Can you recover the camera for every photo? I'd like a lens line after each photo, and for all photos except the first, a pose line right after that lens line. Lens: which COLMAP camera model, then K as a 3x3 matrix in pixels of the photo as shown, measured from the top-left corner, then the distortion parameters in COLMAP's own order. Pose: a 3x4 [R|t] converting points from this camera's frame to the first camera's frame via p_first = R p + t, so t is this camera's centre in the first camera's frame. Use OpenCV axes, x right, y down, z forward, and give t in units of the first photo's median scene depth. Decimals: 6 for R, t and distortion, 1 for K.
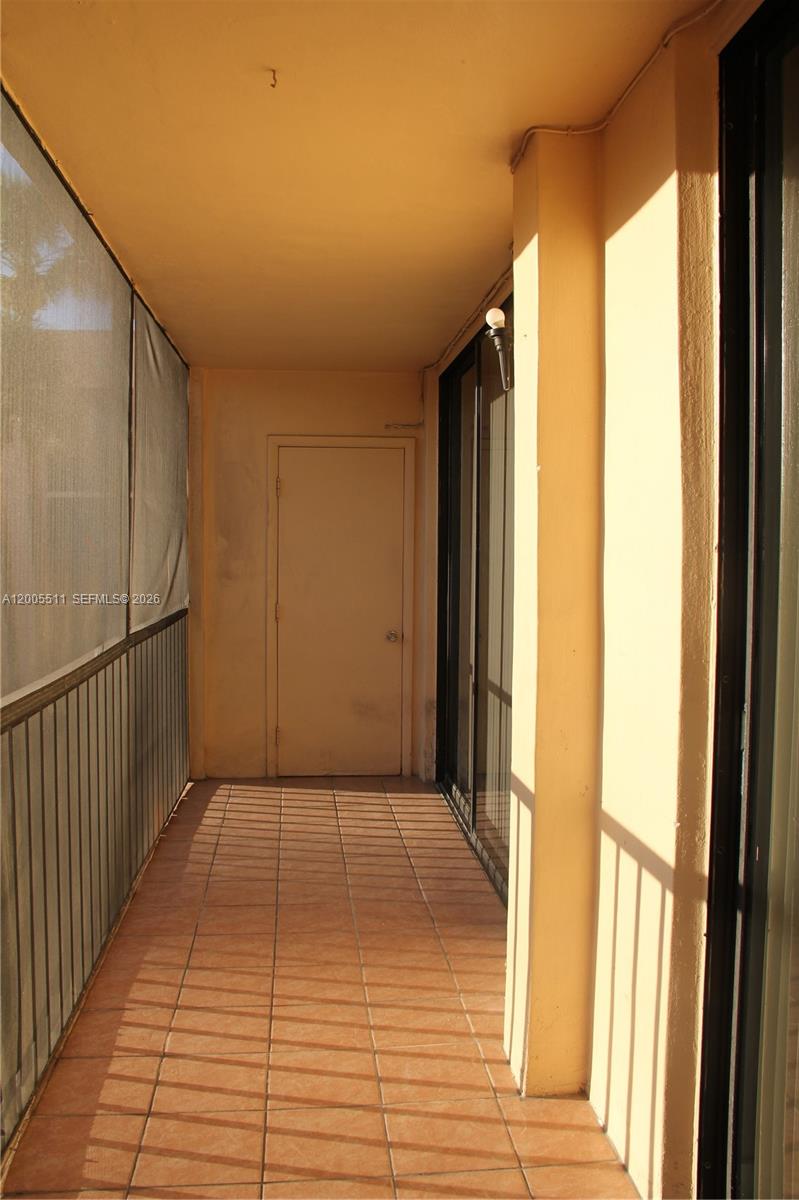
lens RADIAL K [[1008.3, 0, 399.4], [0, 1008.3, 596.8], [0, 0, 1]] dist [-0.172521, 0.150489]
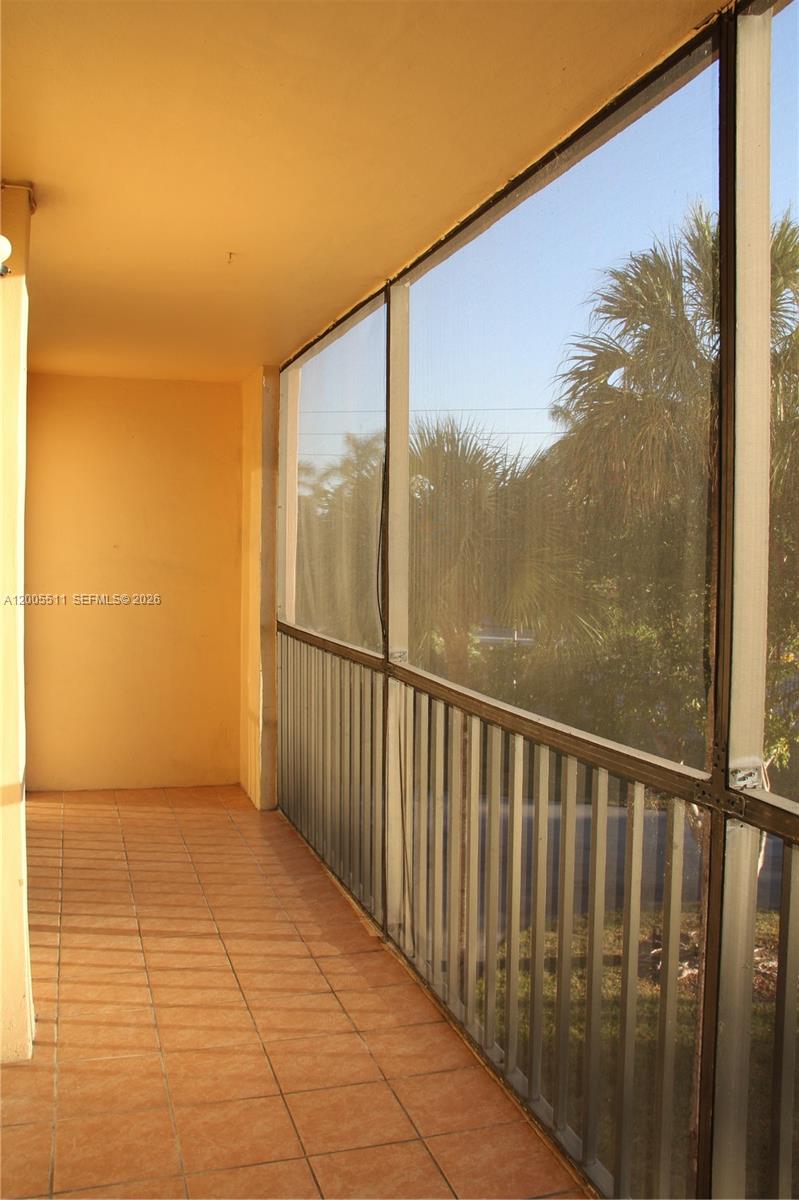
lens RADIAL K [[1008.3, 0, 399.5], [0, 1008.3, 598.5], [0, 0, 1]] dist [-0.172521, 0.150489]
pose [[-0.976087, -0.017141, -0.216702, -0.045452], [-0.038778, 0.994626, 0.095995, -0.133050], [0.213892, 0.102103, -0.971507, 2.236168]]
